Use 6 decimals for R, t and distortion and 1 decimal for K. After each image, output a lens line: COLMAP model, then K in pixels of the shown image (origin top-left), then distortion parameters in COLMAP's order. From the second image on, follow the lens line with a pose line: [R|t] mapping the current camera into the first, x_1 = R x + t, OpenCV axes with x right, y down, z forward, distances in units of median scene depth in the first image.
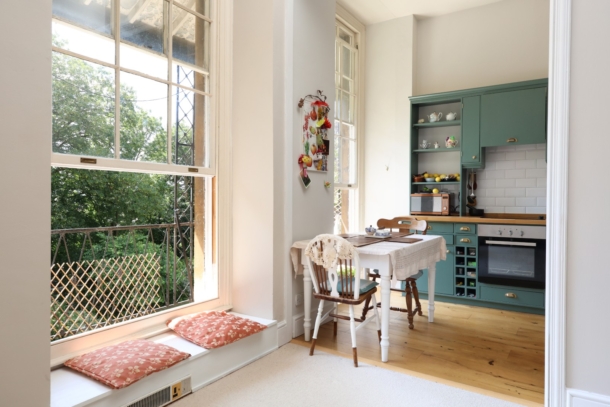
lens RADIAL K [[400.2, 0, 317.9], [0, 400.2, 202.4], [0, 0, 1]] dist [0.005615, 0.001515]
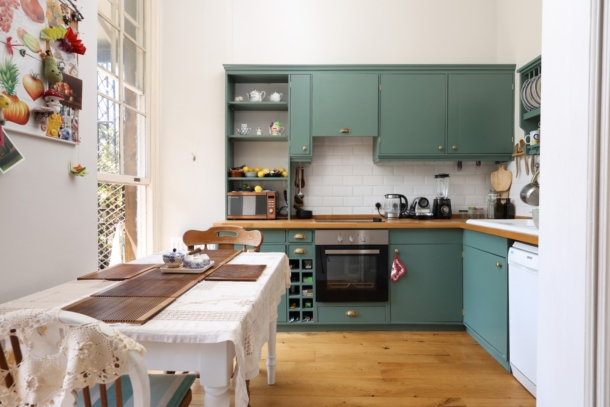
lens RADIAL K [[331.1, 0, 306.6], [0, 331.1, 203.3], [0, 0, 1]] dist [-0.003557, 0.002456]
pose [[0.864524, -0.010541, 0.502482, 0.052298], [0.007923, 0.999942, 0.007345, -0.004149], [-0.502530, -0.002368, 0.864557, 0.435015]]
